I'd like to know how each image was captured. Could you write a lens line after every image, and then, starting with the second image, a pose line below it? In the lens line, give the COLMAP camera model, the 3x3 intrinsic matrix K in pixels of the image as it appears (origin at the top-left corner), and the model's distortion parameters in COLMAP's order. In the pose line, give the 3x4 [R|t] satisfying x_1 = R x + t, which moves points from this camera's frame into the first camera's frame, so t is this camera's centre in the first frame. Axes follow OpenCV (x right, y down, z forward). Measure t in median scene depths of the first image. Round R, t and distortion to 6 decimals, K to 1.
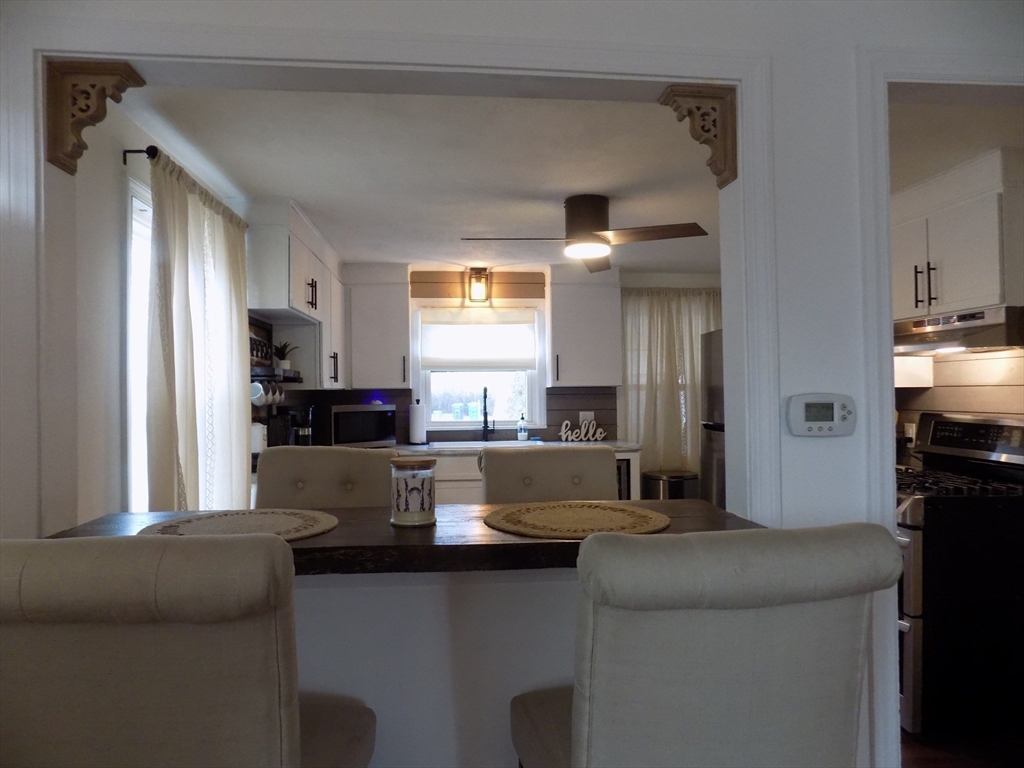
lens RADIAL K [[693.5, 0, 510.0], [0, 693.5, 380.6], [0, 0, 1]] dist [-0.066110, 0.065547]
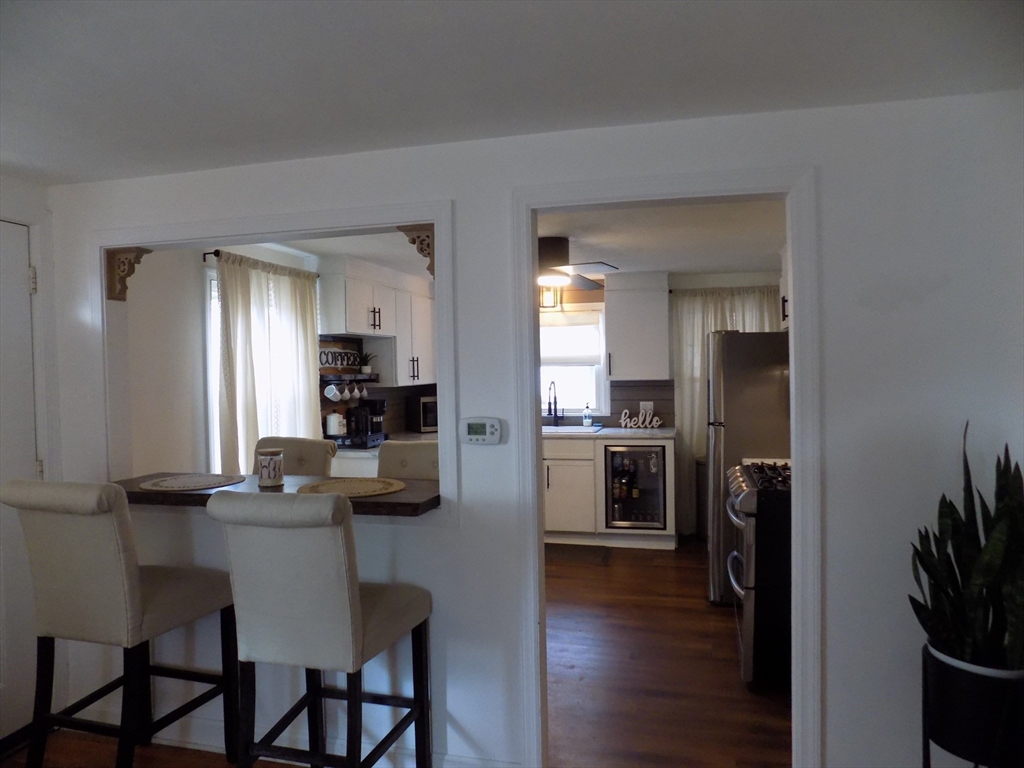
lens RADIAL K [[693.5, 0, 509.2], [0, 693.5, 385.3], [0, 0, 1]] dist [-0.066110, 0.065547]
pose [[0.939587, 0.000798, -0.342309, 0.407162], [0.014730, 0.998977, 0.042761, -0.046910], [0.341993, -0.045220, 0.938614, -0.181324]]
